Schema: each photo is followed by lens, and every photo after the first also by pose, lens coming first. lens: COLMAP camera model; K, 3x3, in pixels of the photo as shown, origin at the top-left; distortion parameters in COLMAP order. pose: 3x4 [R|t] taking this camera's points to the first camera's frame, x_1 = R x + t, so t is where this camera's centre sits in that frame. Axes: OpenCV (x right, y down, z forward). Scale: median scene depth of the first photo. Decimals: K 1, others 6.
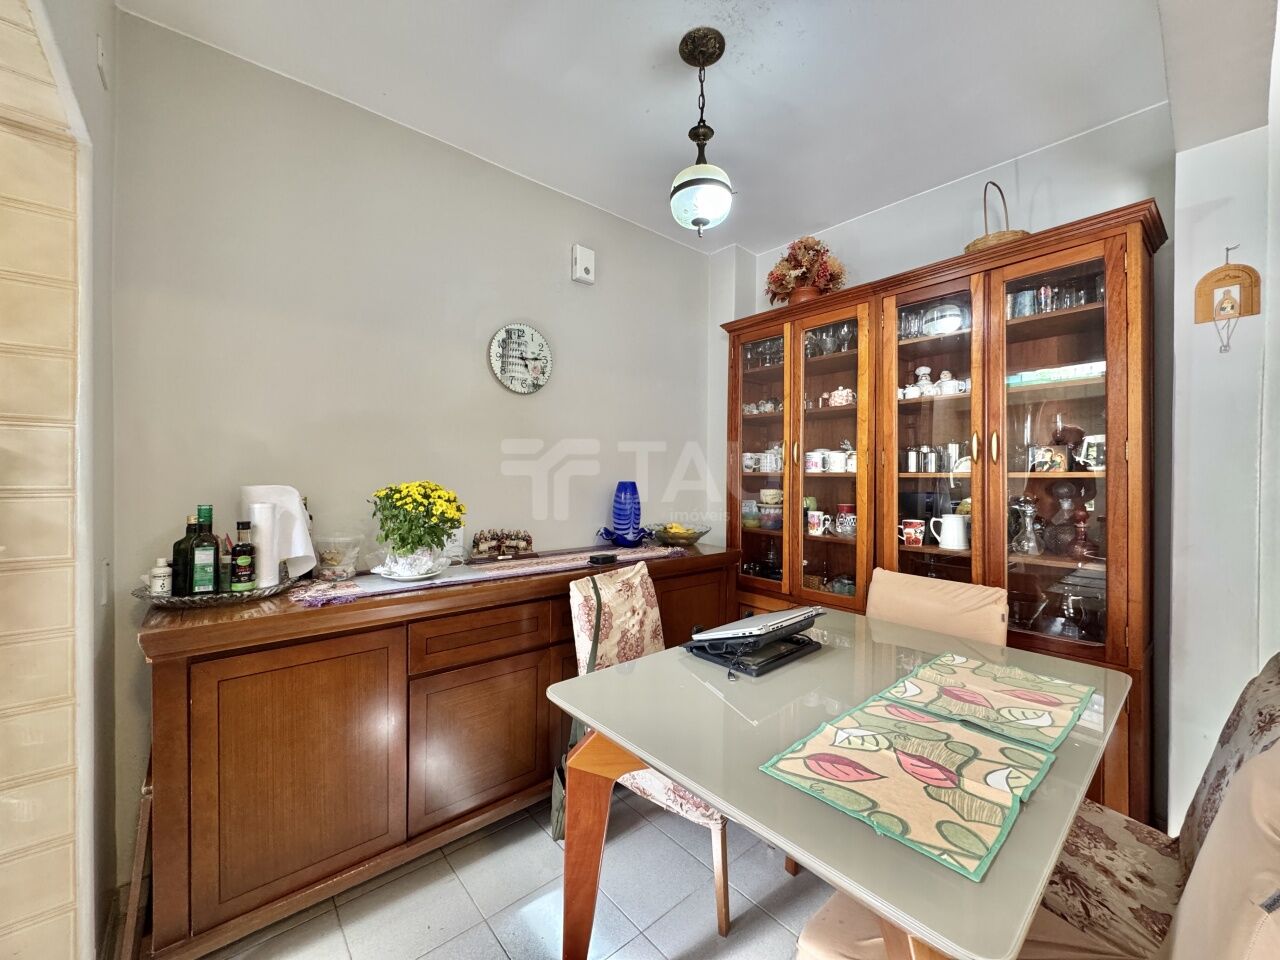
lens RADIAL K [[512.0, 0, 639.8], [0, 512.0, 480.2], [0, 0, 1]] dist [0.001745, -0.000982]
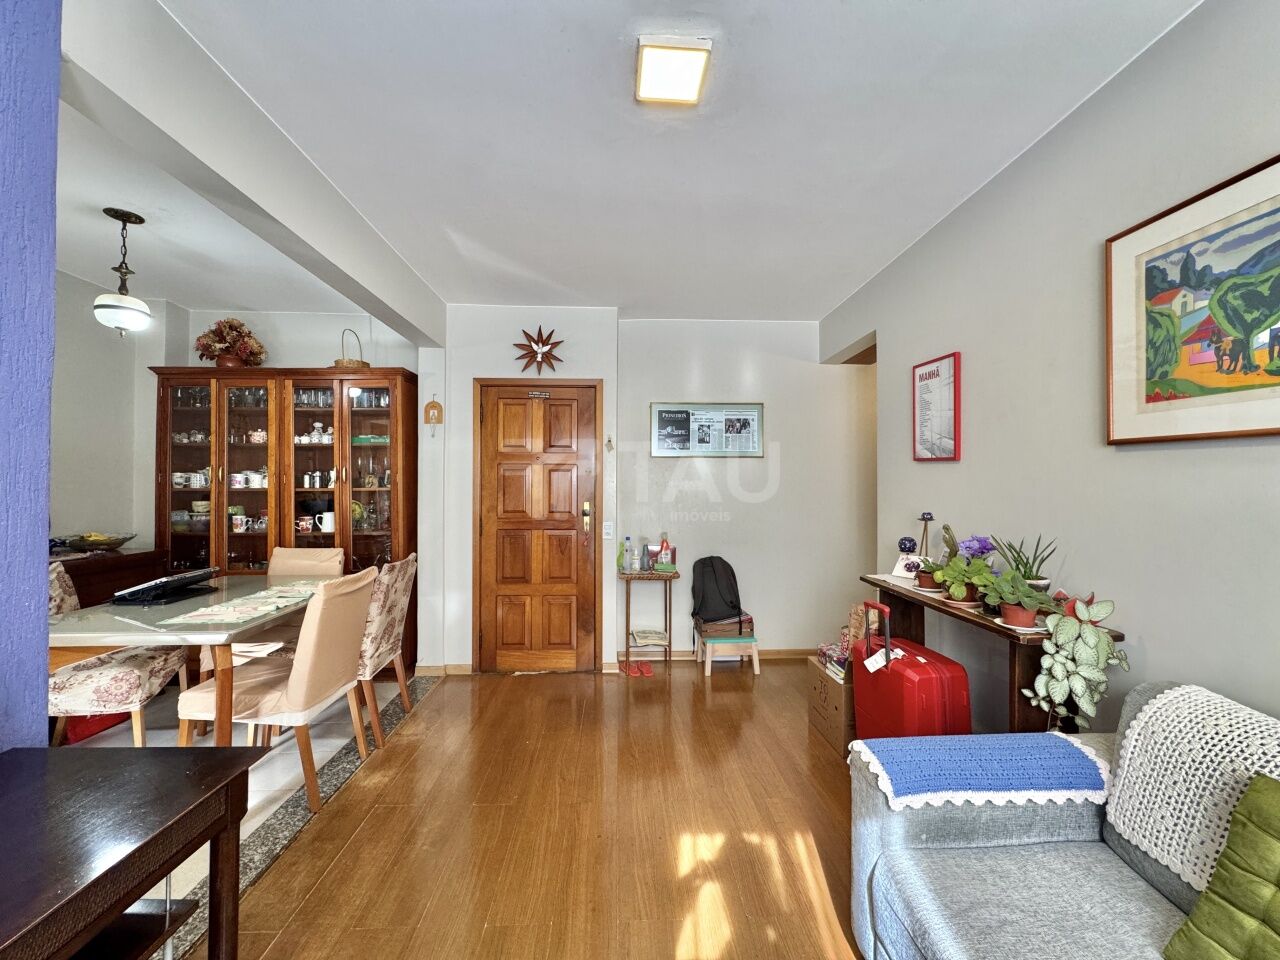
lens RADIAL K [[512.0, 0, 641.0], [0, 512.0, 478.5], [0, 0, 1]] dist [0.001745, -0.000982]
pose [[0.621311, 0.002231, 0.783561, -0.081897], [0.013303, 0.999822, -0.013396, -0.008415], [-0.783451, 0.018746, 0.621171, -0.806860]]
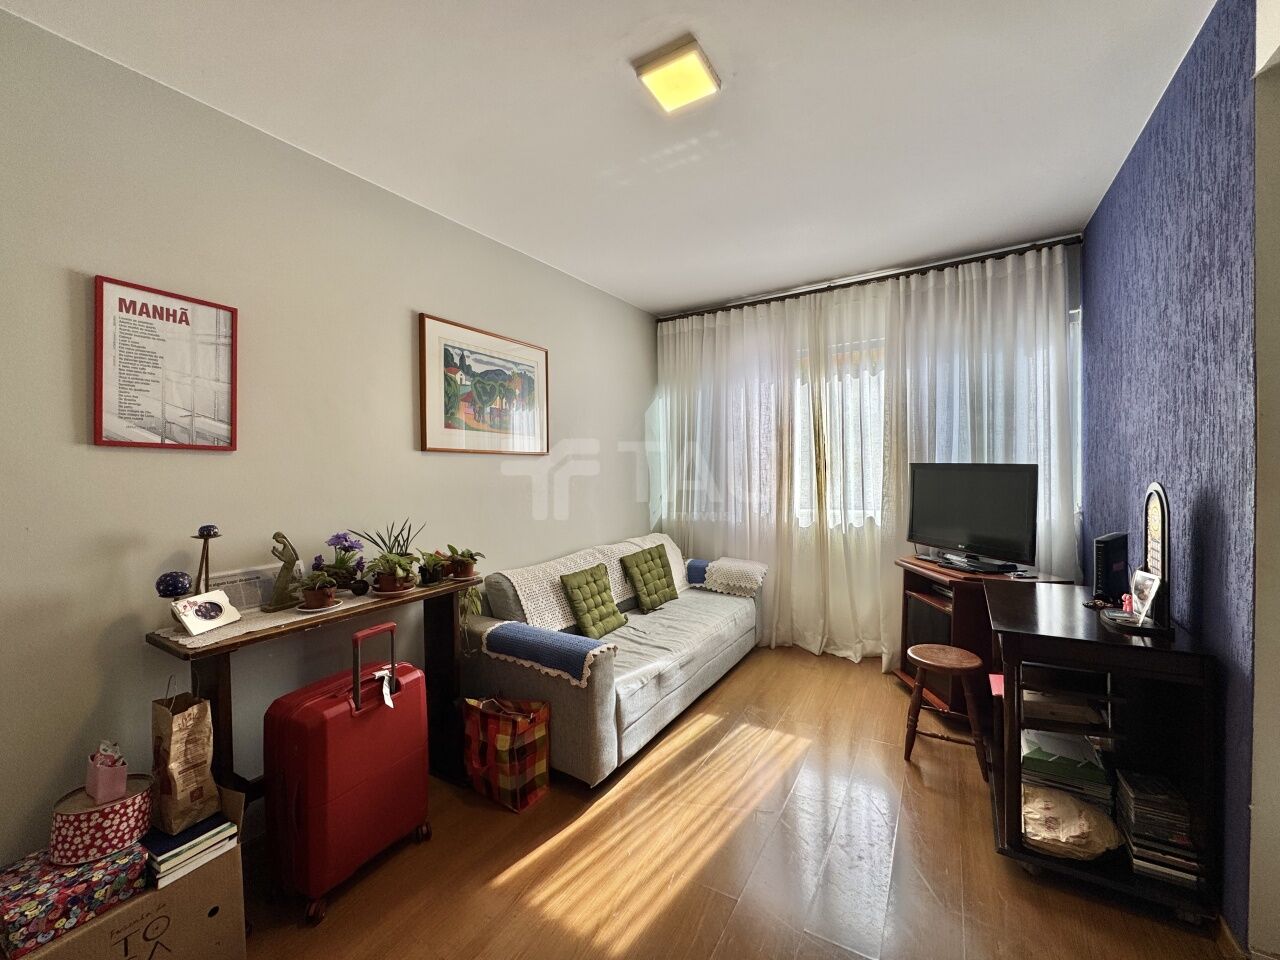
lens RADIAL K [[512.0, 0, 635.2], [0, 512.0, 476.5], [0, 0, 1]] dist [0.001745, -0.000982]
pose [[-0.955379, 0.018104, -0.294829, 0.773582], [0.010717, 0.999587, 0.026650, -0.025870], [0.295190, 0.022301, -0.955178, 0.271884]]
